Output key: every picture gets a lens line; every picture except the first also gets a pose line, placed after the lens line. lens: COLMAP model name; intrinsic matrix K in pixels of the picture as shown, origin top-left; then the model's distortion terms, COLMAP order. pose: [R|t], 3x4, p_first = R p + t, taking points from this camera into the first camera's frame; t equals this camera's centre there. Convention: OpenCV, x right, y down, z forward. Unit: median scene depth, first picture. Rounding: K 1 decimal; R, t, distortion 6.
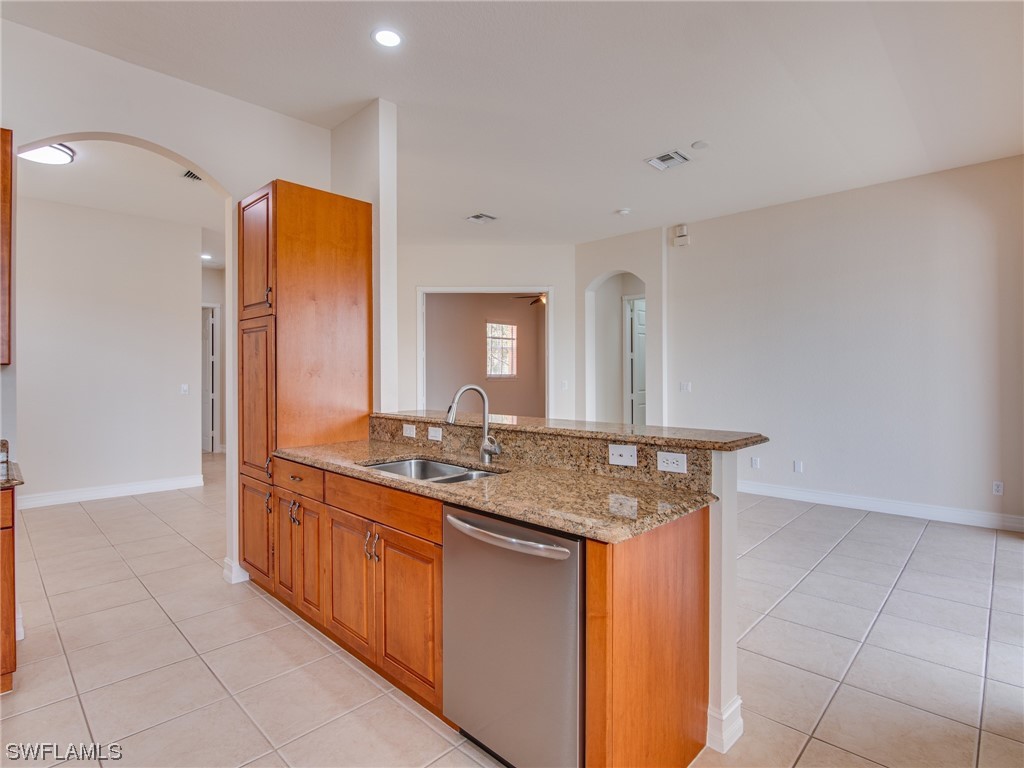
lens RADIAL K [[518.2, 0, 511.2], [0, 518.2, 375.3], [0, 0, 1]] dist [0.002417, 0.000172]
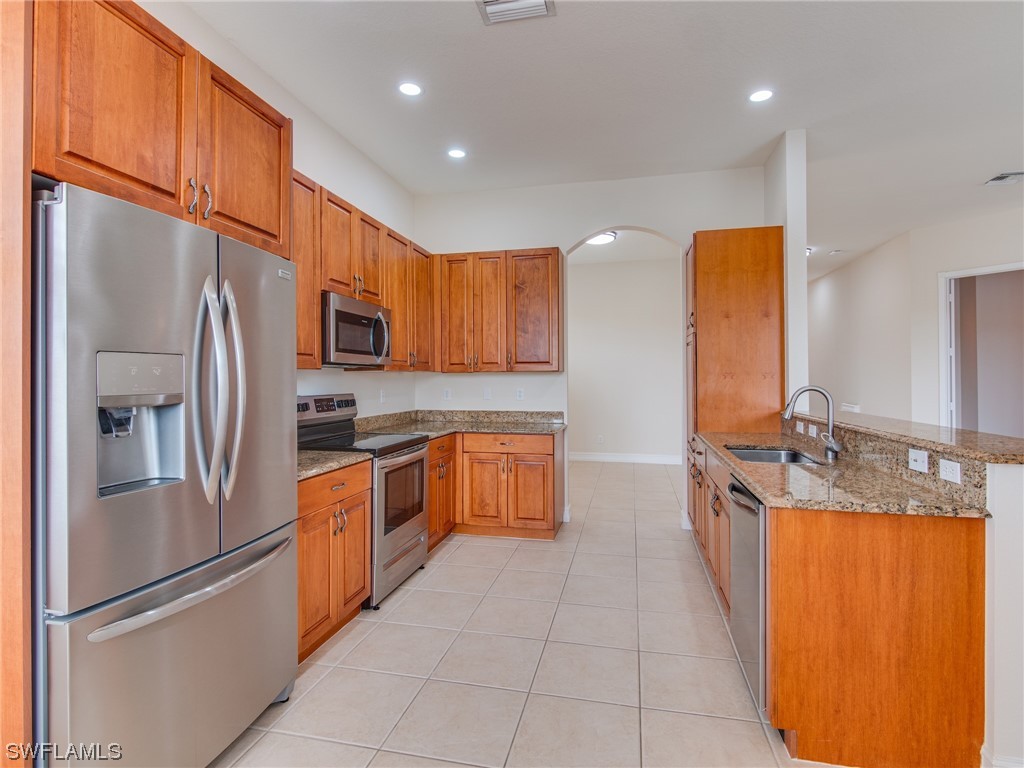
lens RADIAL K [[518.2, 0, 511.2], [0, 518.2, 375.3], [0, 0, 1]] dist [0.002417, 0.000172]
pose [[0.515035, -0.001442, -0.857168, 0.536333], [0.000213, 0.999999, -0.001555, -0.003376], [0.857169, 0.000618, 0.515035, -0.125992]]
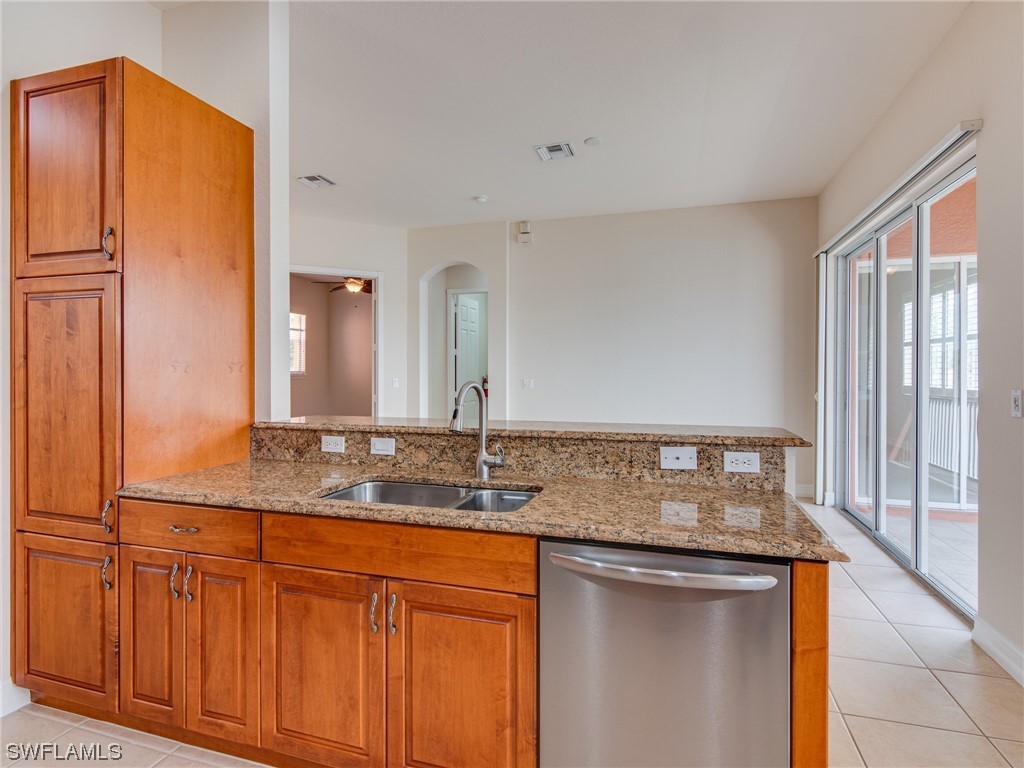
lens RADIAL K [[529.9, 0, 515.7], [0, 529.9, 374.9], [0, 0, 1]] dist [0.021518, -0.015559]
pose [[0.893083, 0.000985, 0.449890, -0.375376], [-0.002398, 0.999994, 0.002569, 0.005405], [-0.449885, -0.003373, 0.893080, 0.242897]]
